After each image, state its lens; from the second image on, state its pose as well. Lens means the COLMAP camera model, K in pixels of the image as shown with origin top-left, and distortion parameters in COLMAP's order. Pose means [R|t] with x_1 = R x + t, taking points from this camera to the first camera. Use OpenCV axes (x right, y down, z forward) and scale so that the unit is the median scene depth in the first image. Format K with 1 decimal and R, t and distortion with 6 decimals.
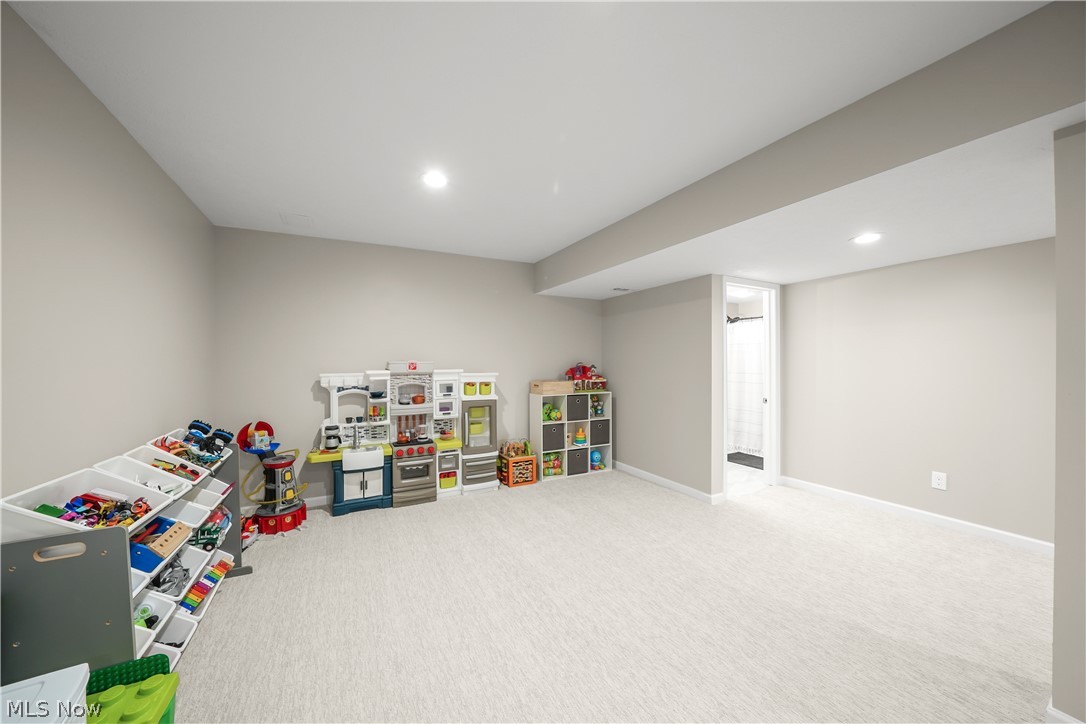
lens RADIAL K [[381.9, 0, 536.0], [0, 381.9, 366.9], [0, 0, 1]] dist [-0.017316, 0.000395]
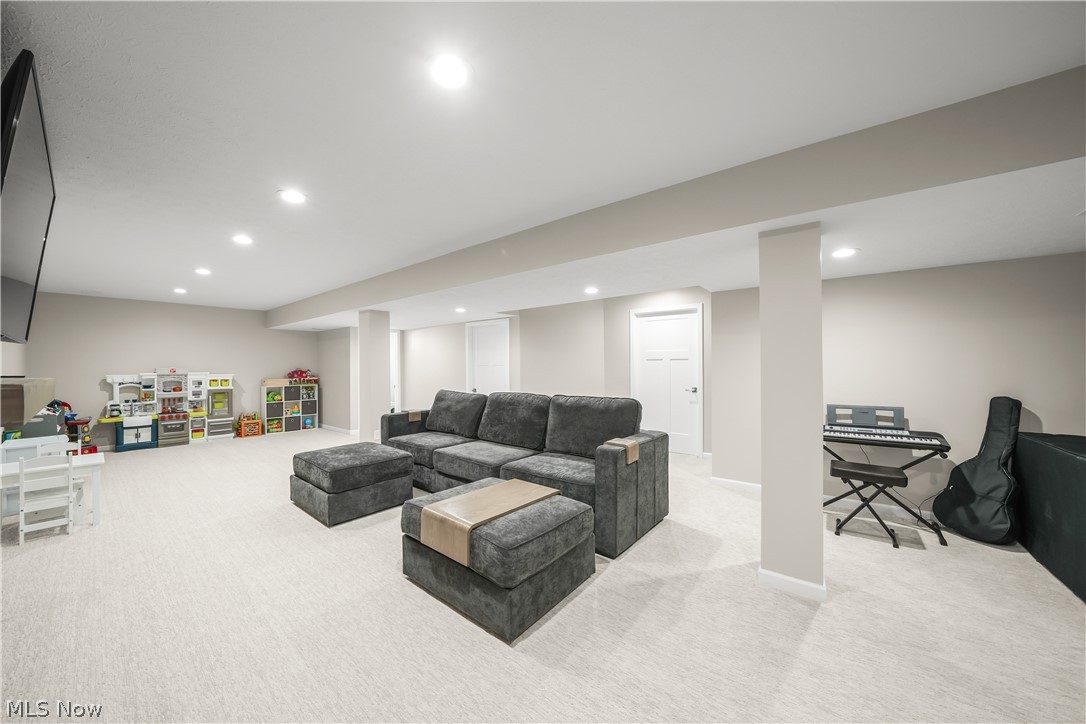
lens RADIAL K [[381.9, 0, 536.0], [0, 381.9, 366.9], [0, 0, 1]] dist [-0.017316, 0.000395]
pose [[0.919665, -0.000241, 0.392704, 0.551645], [0.005689, 0.999903, -0.012710, 0.013217], [-0.392663, 0.013923, 0.919577, -1.296082]]
